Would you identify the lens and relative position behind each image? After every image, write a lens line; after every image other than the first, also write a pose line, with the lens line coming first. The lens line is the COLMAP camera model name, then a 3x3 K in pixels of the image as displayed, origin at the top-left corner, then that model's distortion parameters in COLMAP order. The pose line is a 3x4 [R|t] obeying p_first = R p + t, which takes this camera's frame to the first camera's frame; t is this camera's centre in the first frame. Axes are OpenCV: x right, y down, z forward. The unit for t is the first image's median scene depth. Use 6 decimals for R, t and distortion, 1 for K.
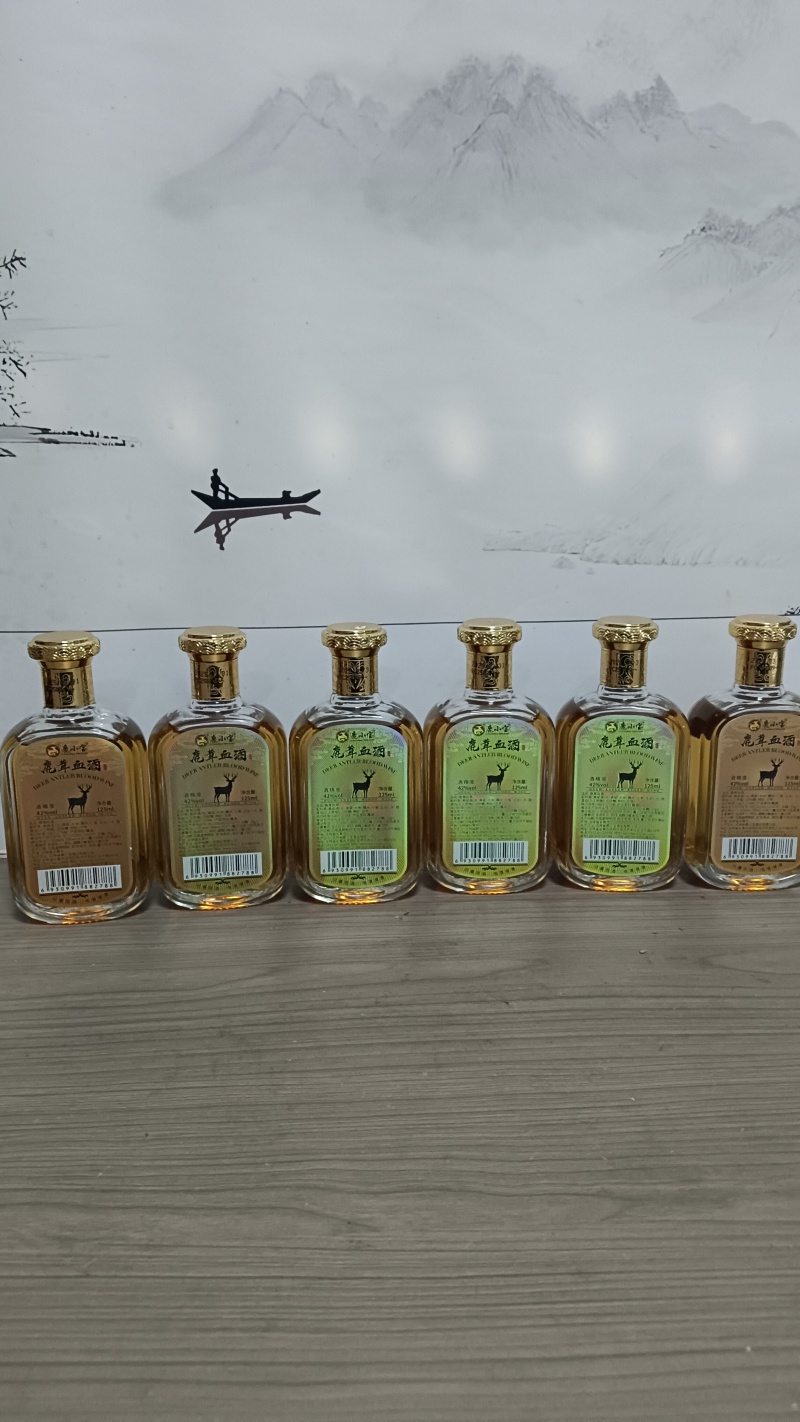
lens RADIAL K [[1104.8, 0, 393.3], [0, 1104.8, 714.2], [0, 0, 1]] dist [0.003960, -0.027478]
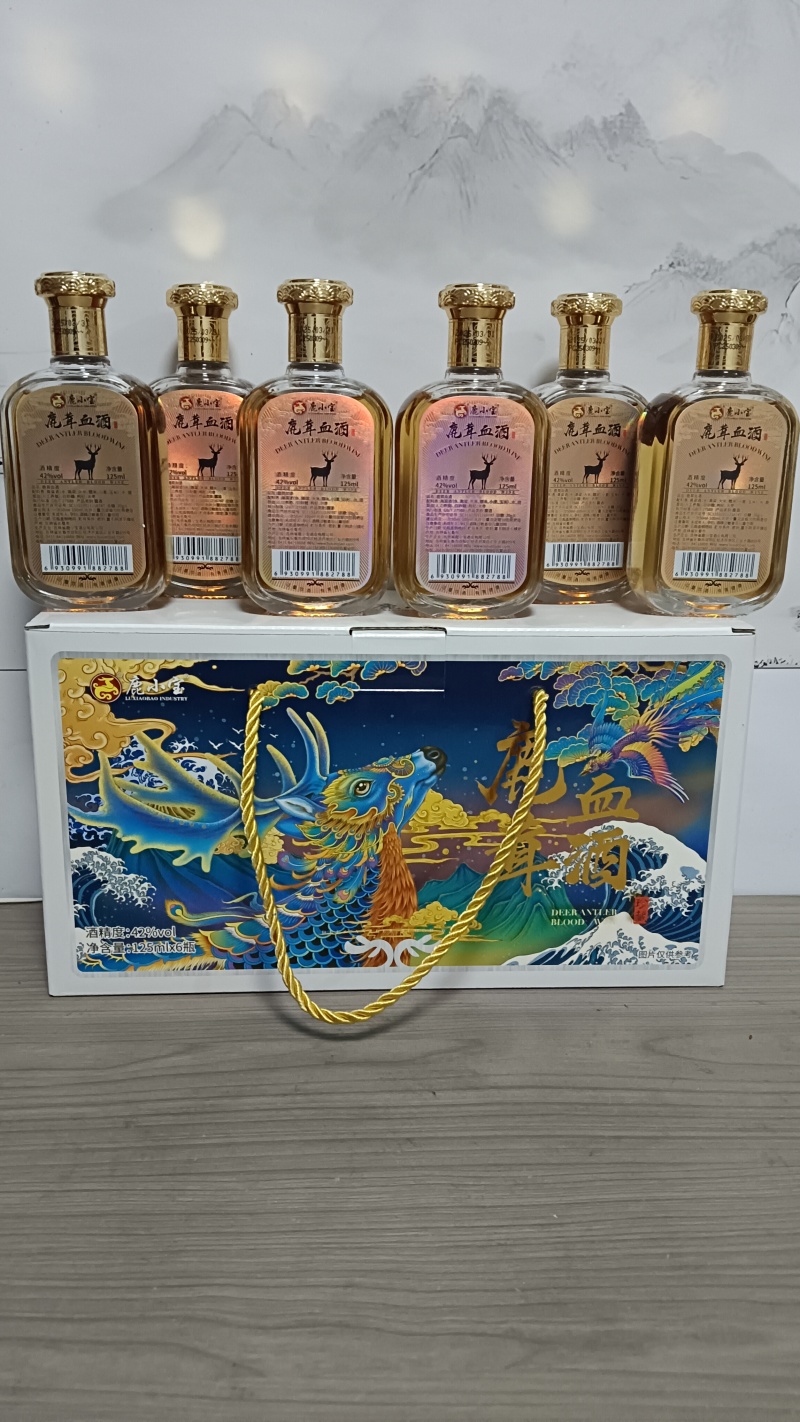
lens RADIAL K [[1104.8, 0, 401.5], [0, 1104.8, 708.3], [0, 0, 1]] dist [0.003960, -0.027478]
pose [[0.999689, 0.022794, 0.010142, 0.057018], [-0.022901, 0.999682, 0.010566, -0.075437], [-0.009898, -0.010795, 0.999893, 0.058365]]
